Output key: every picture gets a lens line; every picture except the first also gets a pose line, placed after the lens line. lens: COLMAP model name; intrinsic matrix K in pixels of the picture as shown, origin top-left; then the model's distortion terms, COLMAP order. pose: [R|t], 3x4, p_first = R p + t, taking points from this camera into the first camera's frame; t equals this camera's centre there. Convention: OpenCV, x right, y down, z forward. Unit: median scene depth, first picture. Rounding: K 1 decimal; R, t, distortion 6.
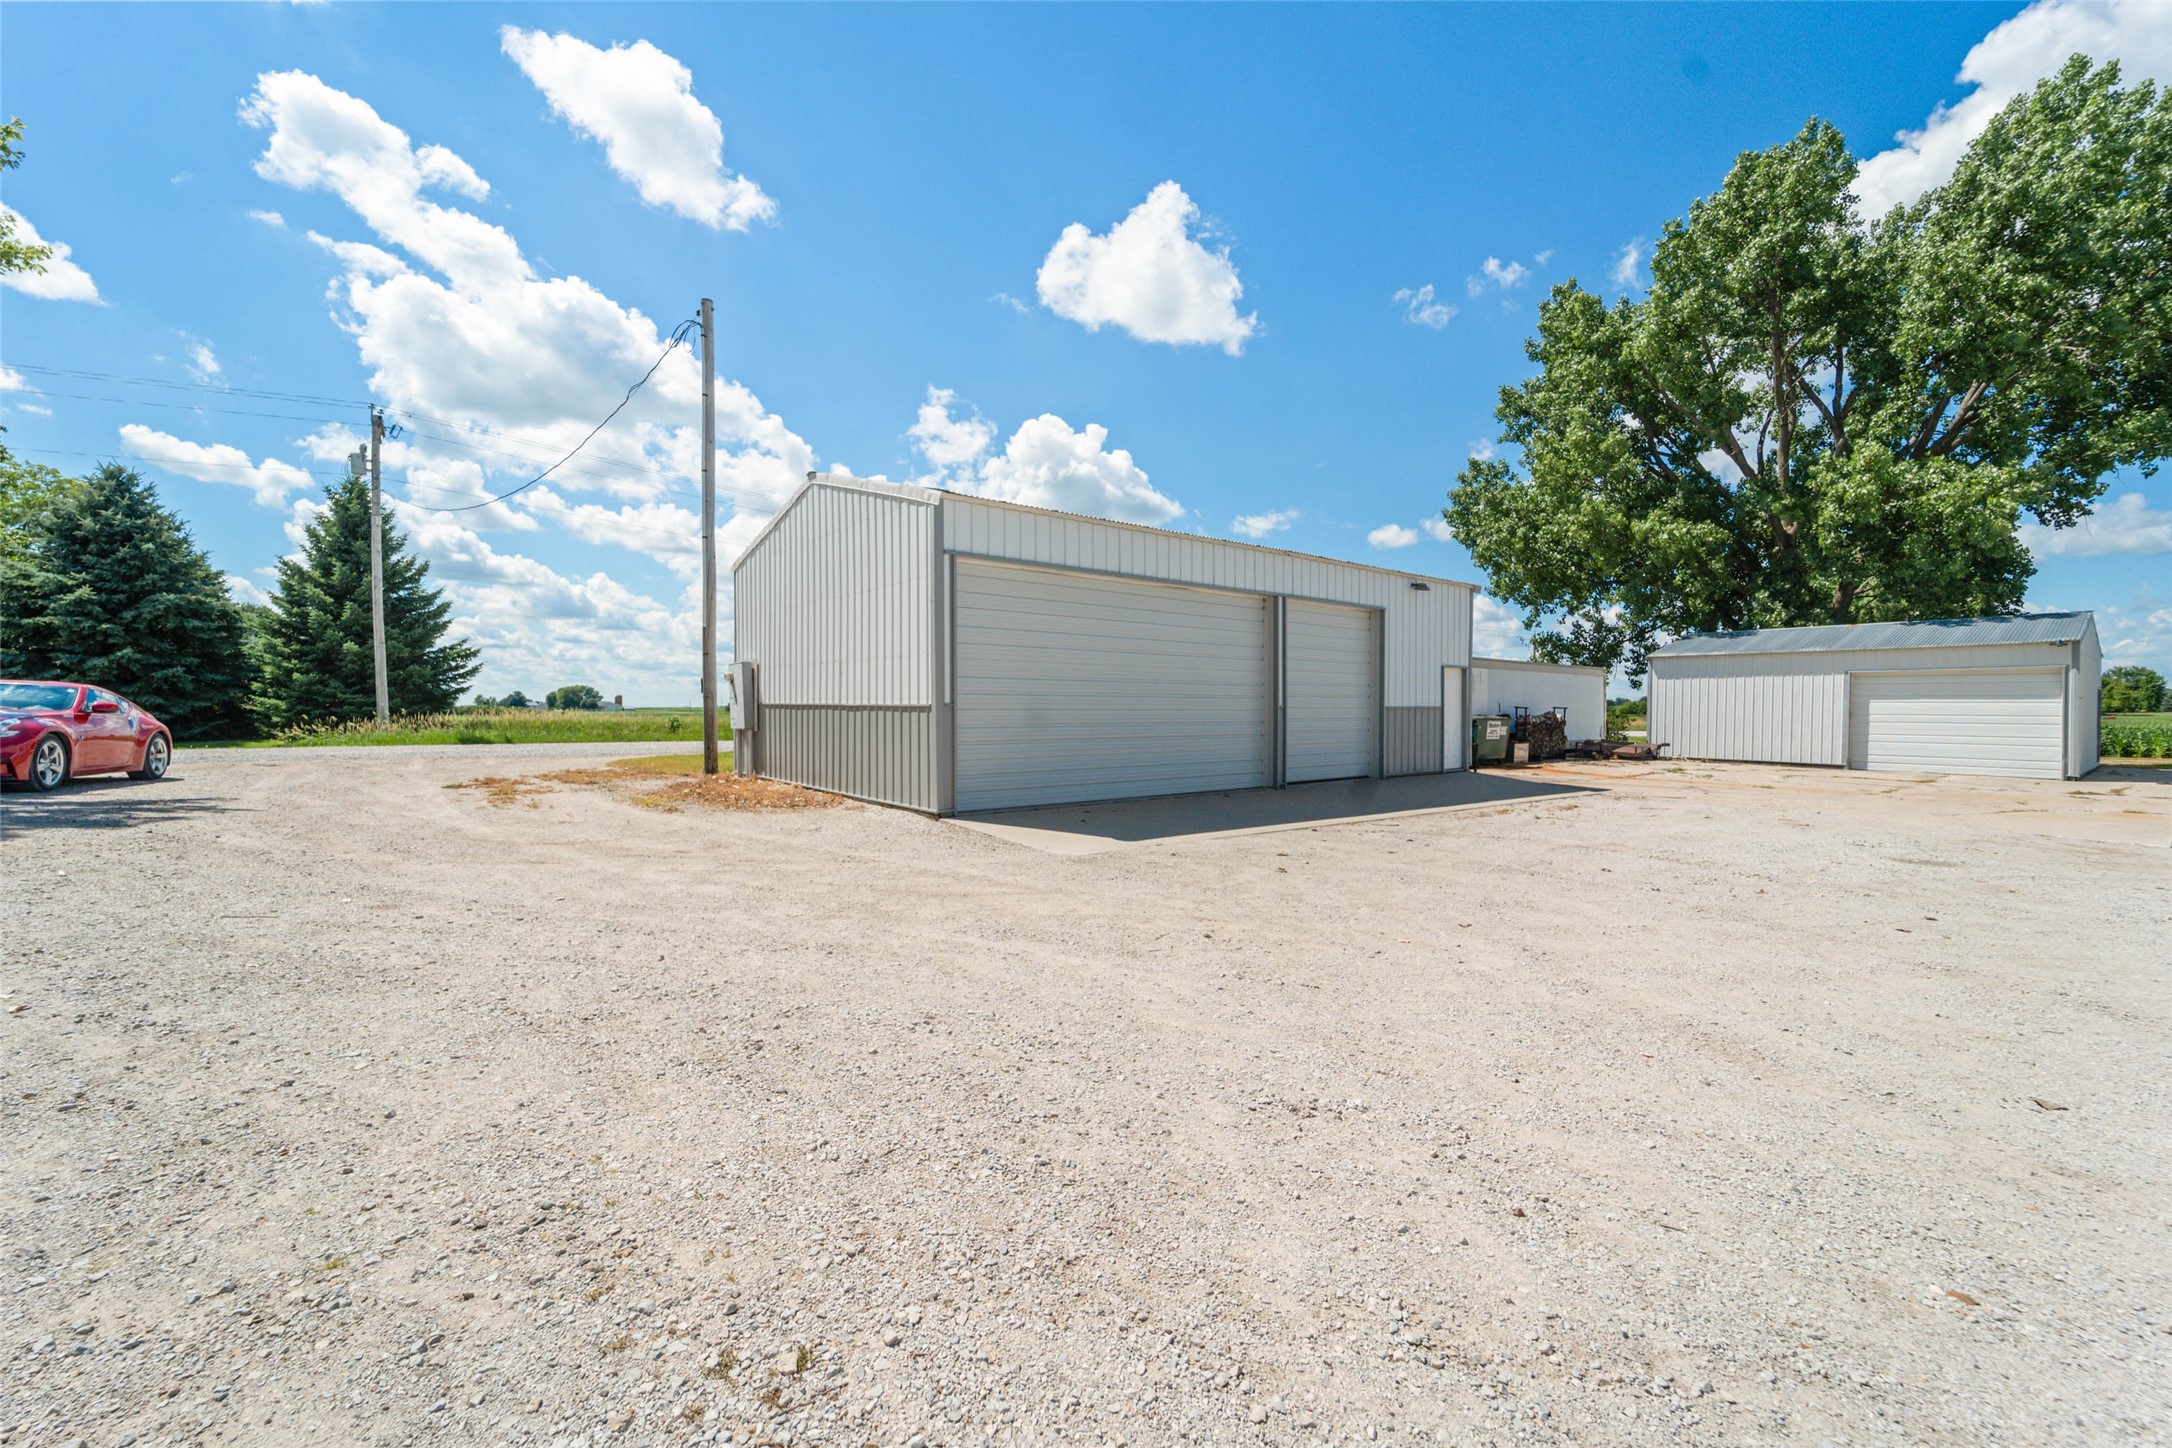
lens RADIAL K [[885.5, 0, 1106.4], [0, 885.5, 723.4], [0, 0, 1]] dist [0.007740, -0.001632]
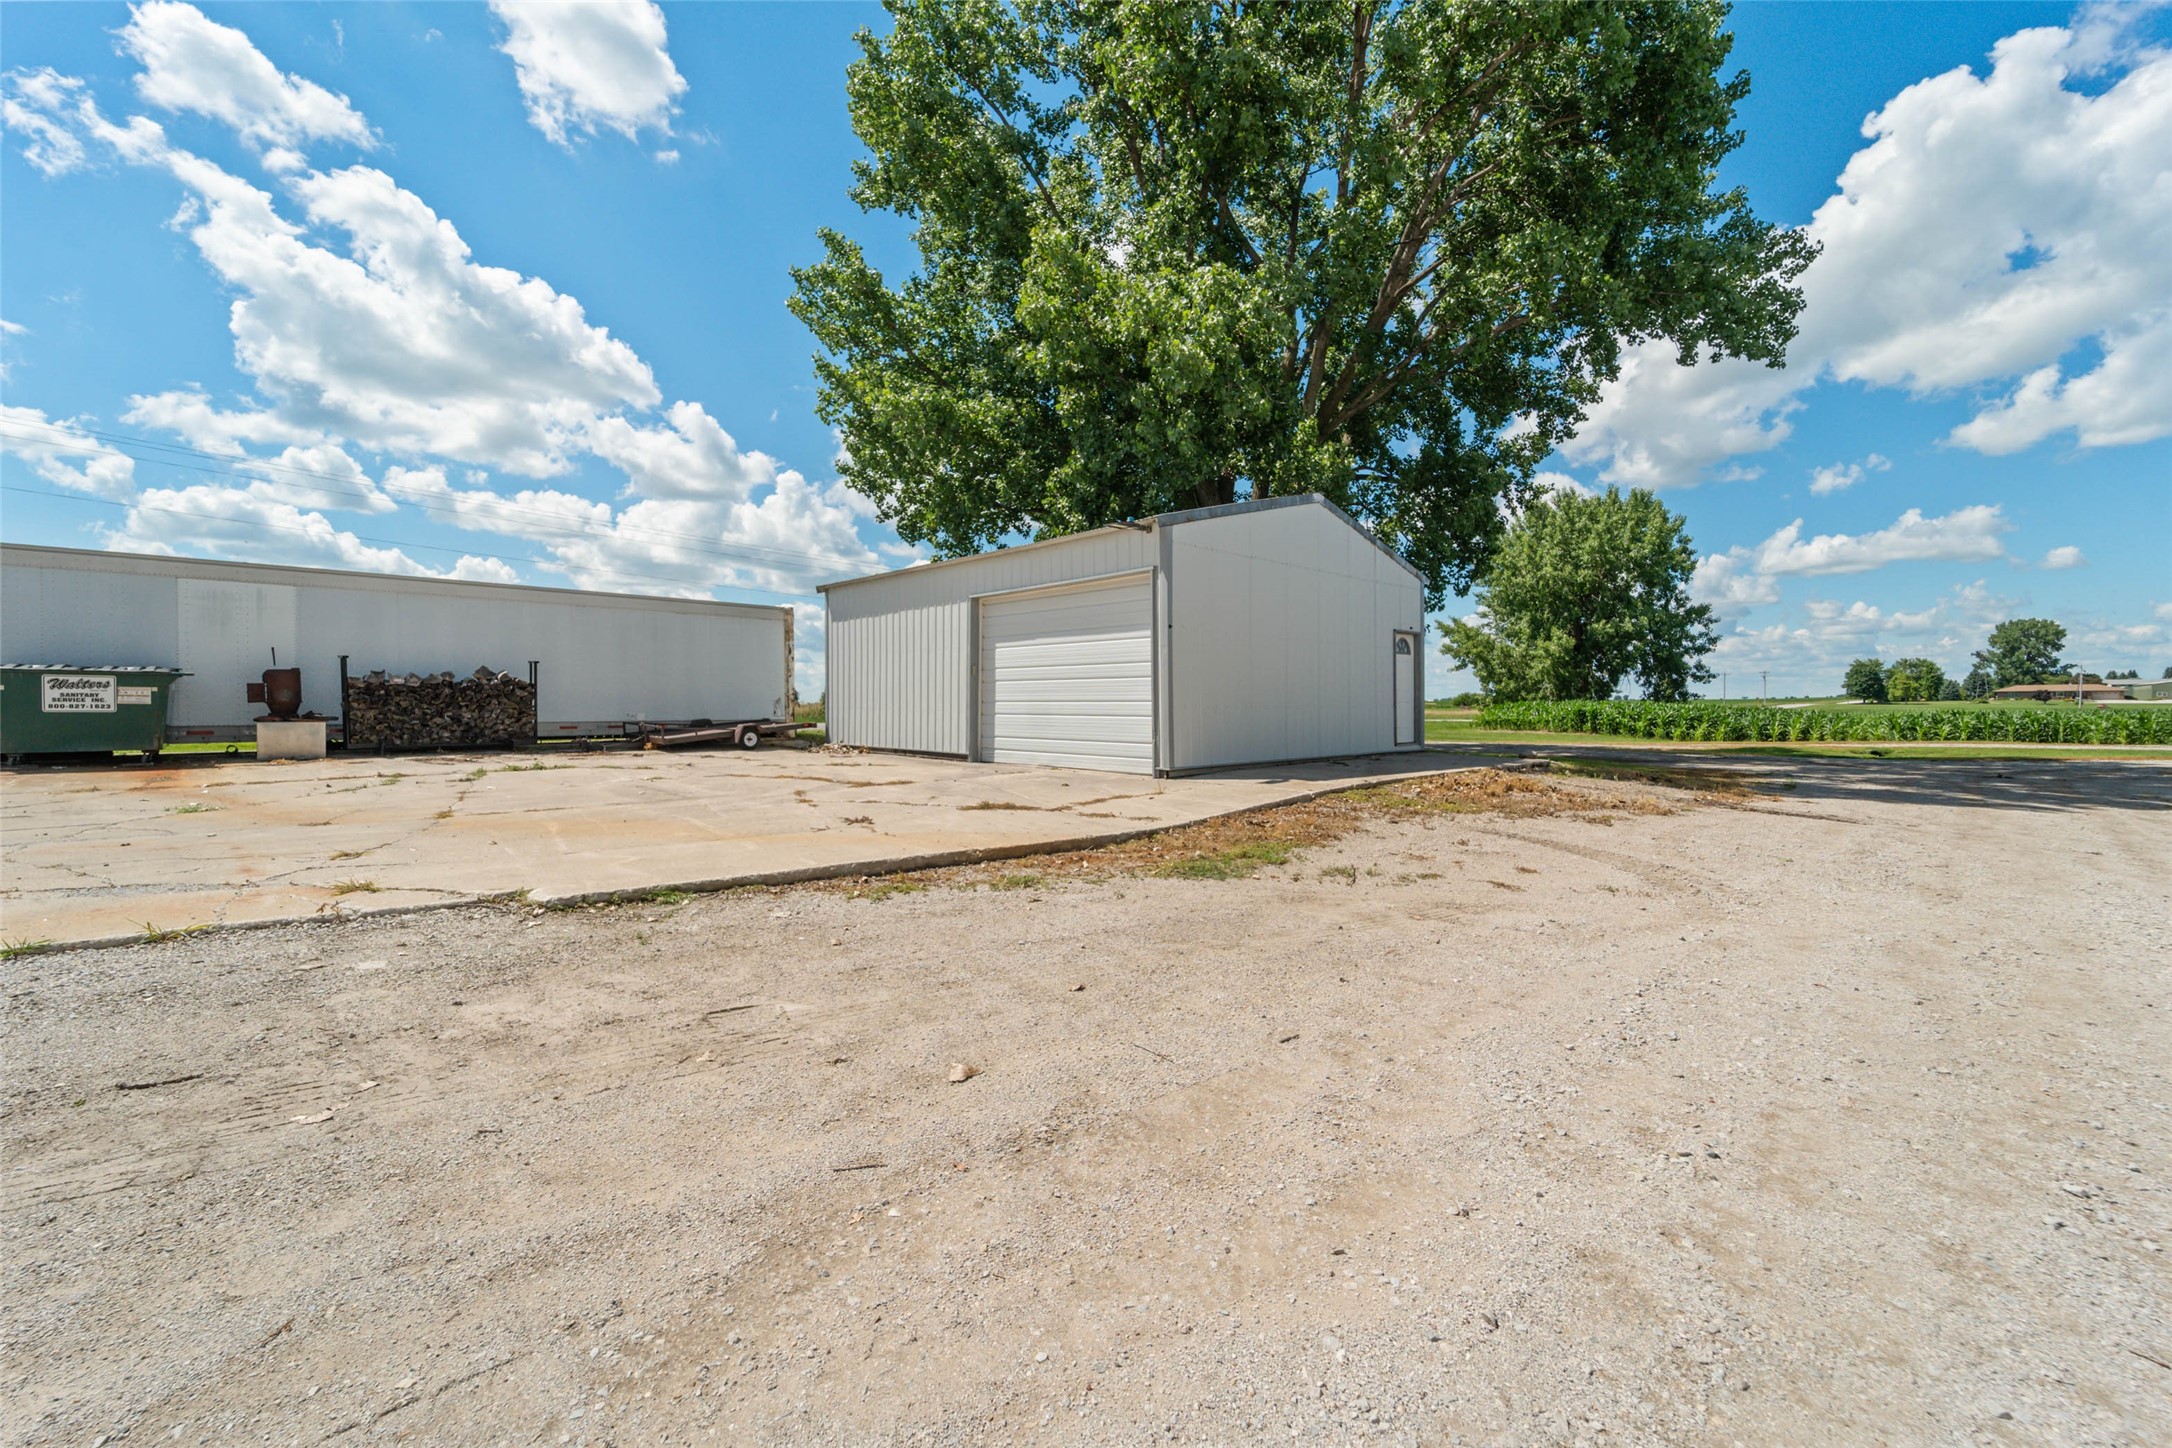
lens RADIAL K [[885.5, 0, 1089.9], [0, 885.5, 720.1], [0, 0, 1]] dist [0.007740, -0.001632]
pose [[0.995616, -0.003736, 0.093456, 0.865464], [0.003270, 0.999981, 0.005136, 0.022146], [-0.093473, -0.004808, 0.995610, 0.406375]]
